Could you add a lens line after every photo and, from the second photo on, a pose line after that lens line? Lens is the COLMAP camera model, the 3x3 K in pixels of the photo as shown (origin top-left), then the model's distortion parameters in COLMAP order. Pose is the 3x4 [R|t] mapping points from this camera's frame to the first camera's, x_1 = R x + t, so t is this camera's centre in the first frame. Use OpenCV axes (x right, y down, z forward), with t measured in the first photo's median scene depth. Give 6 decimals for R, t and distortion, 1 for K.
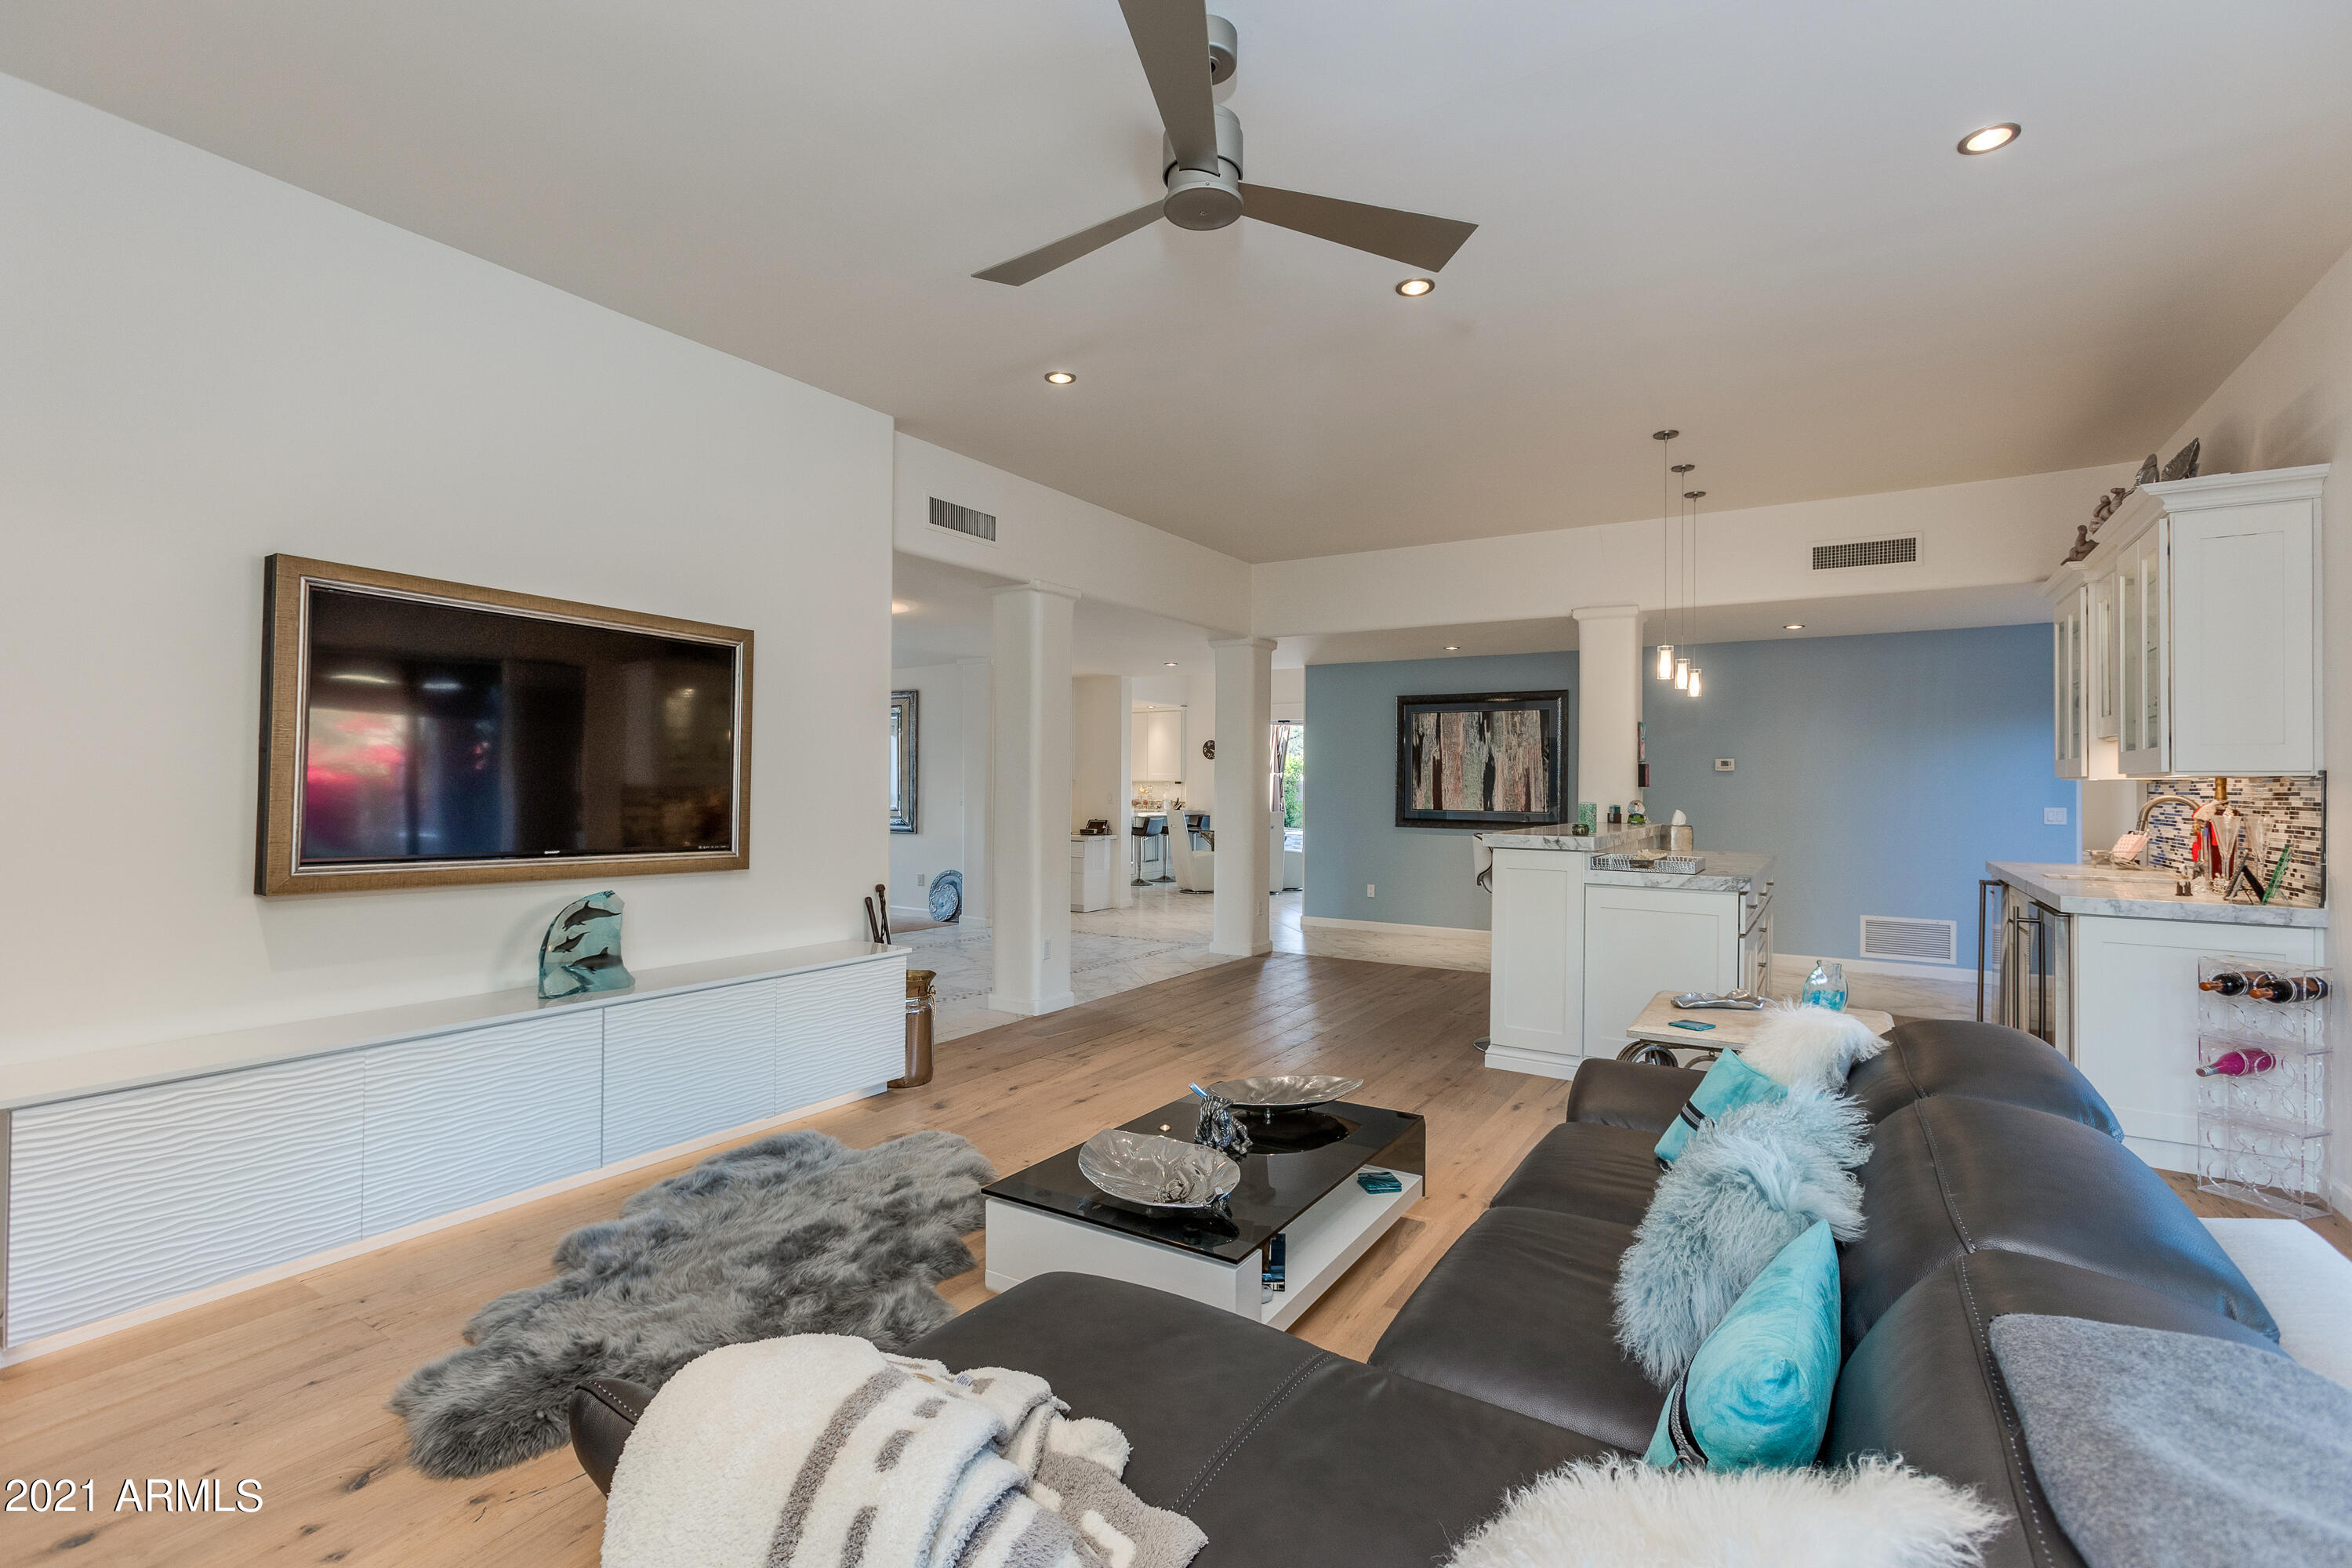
lens RADIAL K [[1067.1, 0, 1176.0], [0, 1067.1, 784.0], [0, 0, 1]] dist [-0.025506, 0.025800]
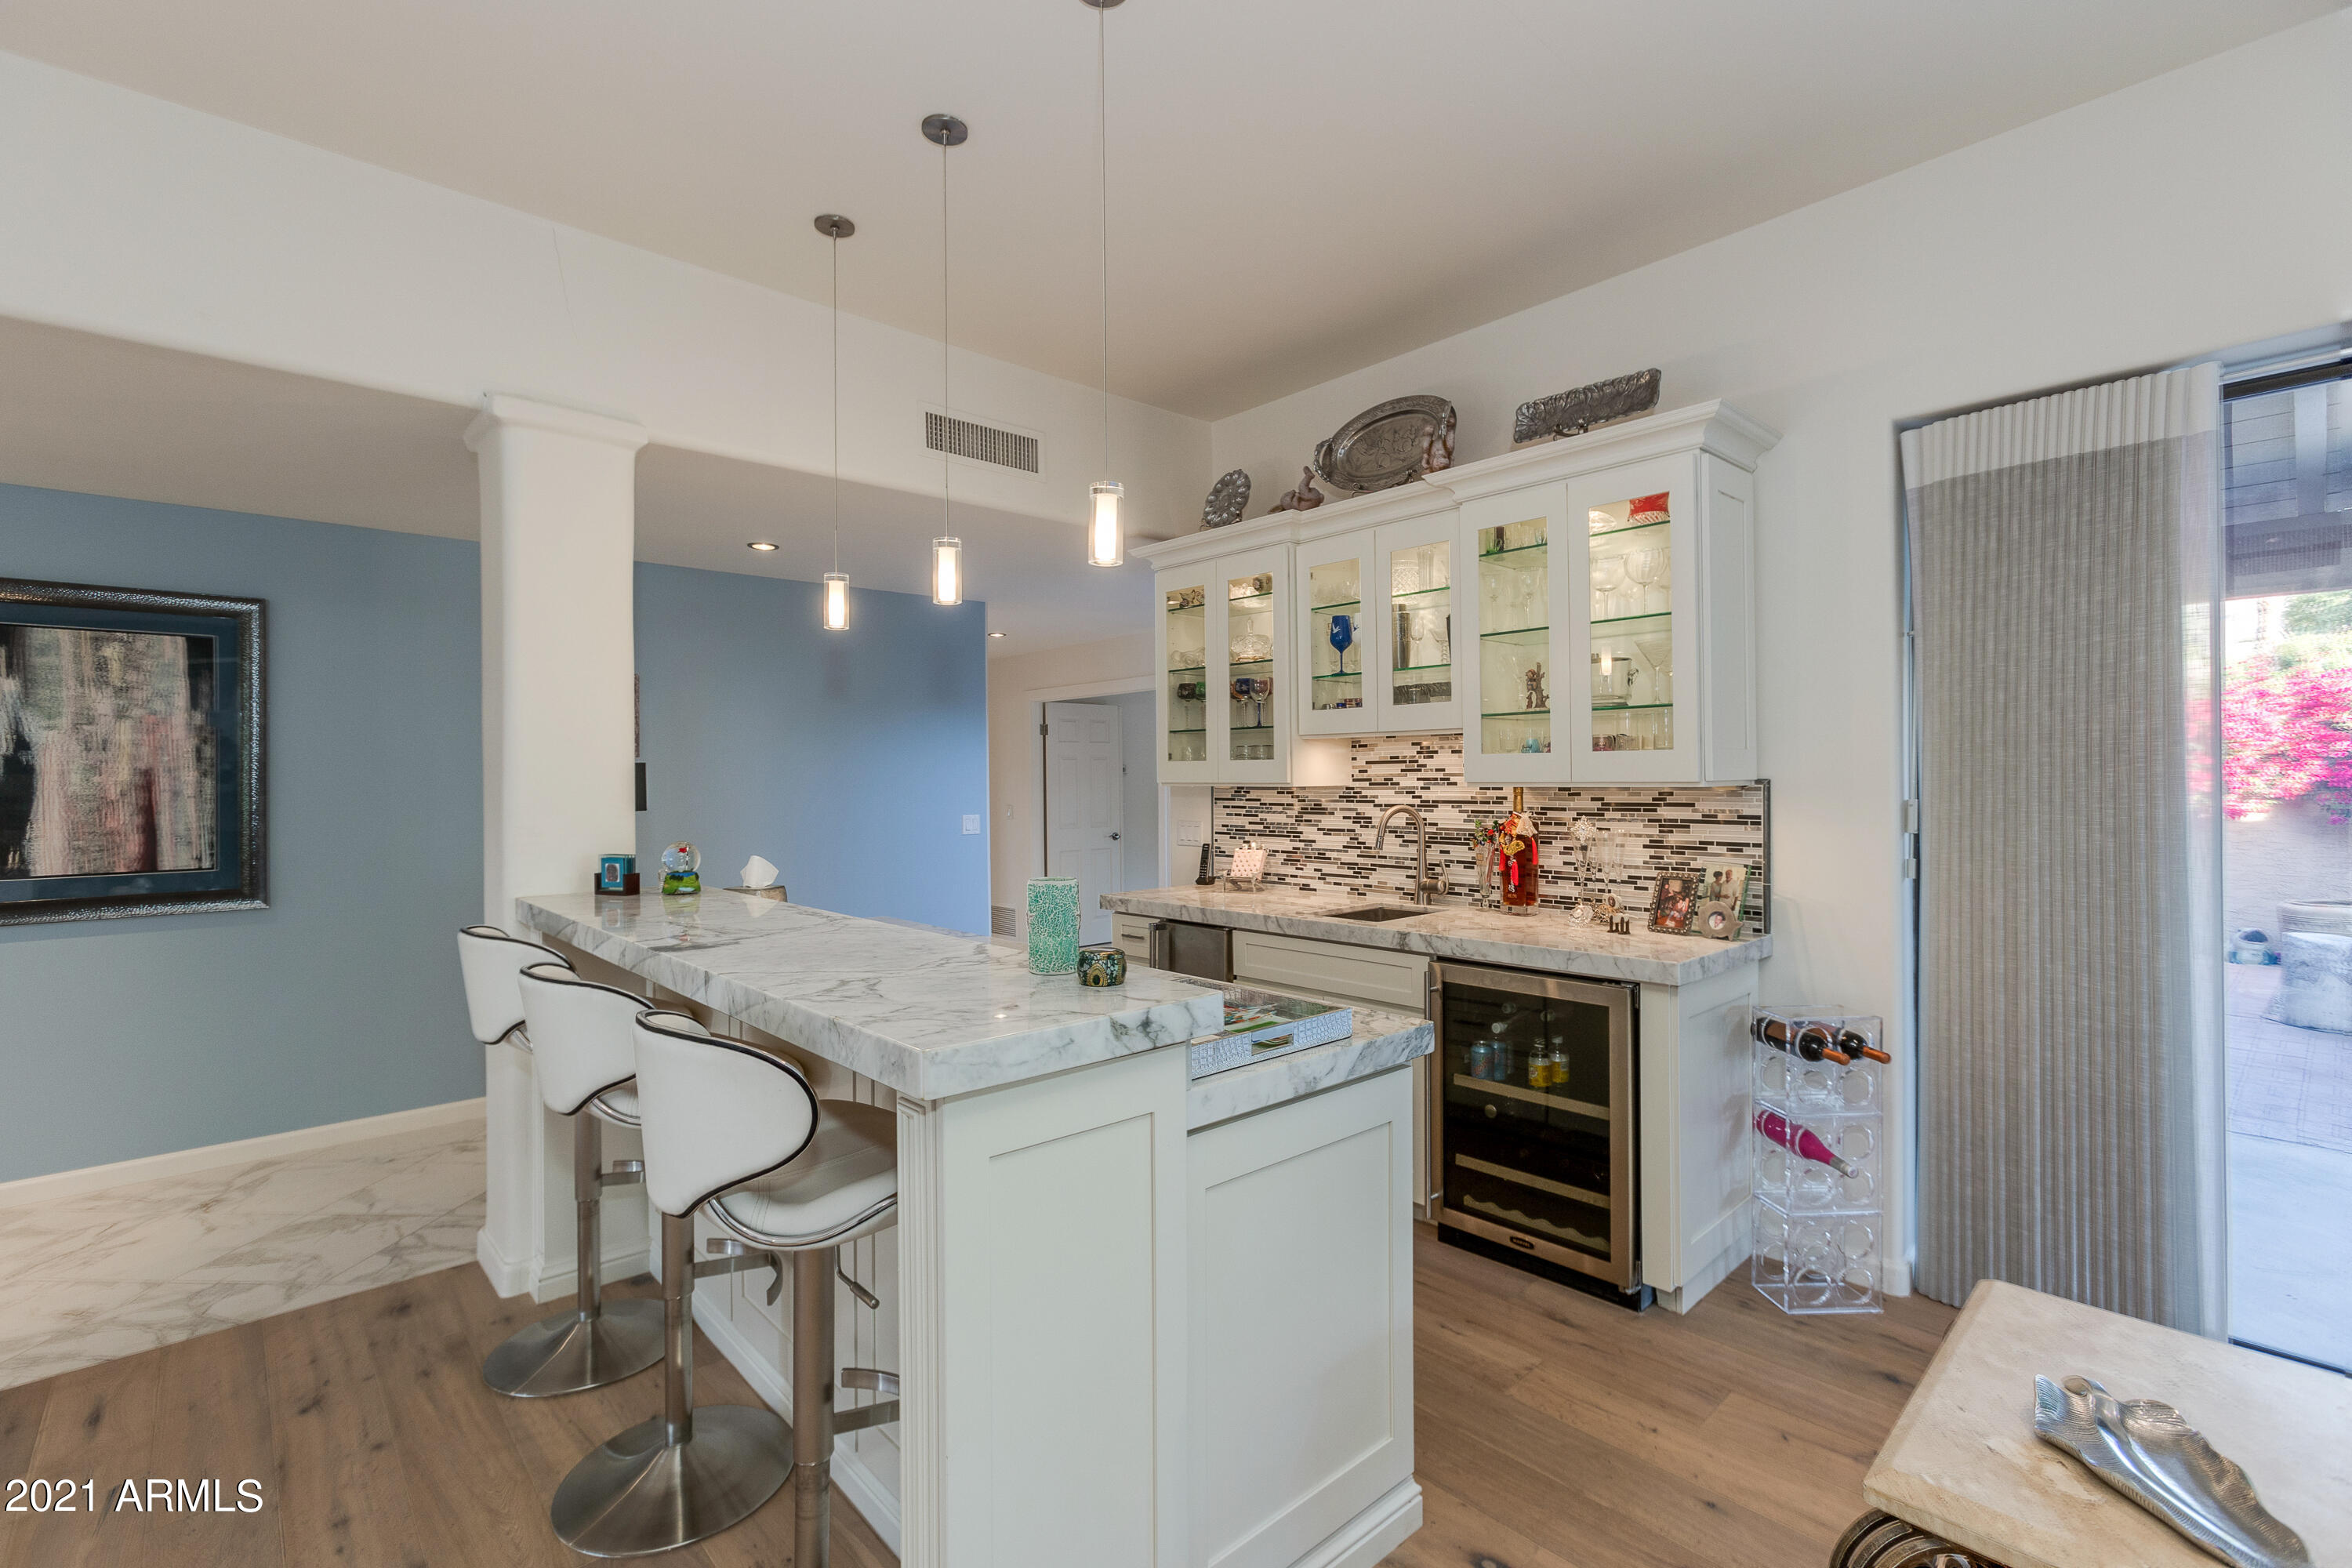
lens RADIAL K [[1067.1, 0, 1176.0], [0, 1067.1, 784.0], [0, 0, 1]] dist [-0.025506, 0.025800]
pose [[0.294517, -0.009089, 0.955603, 0.040373], [0.010629, 0.999924, 0.006234, -0.007351], [-0.955587, 0.008321, 0.294591, 0.475282]]
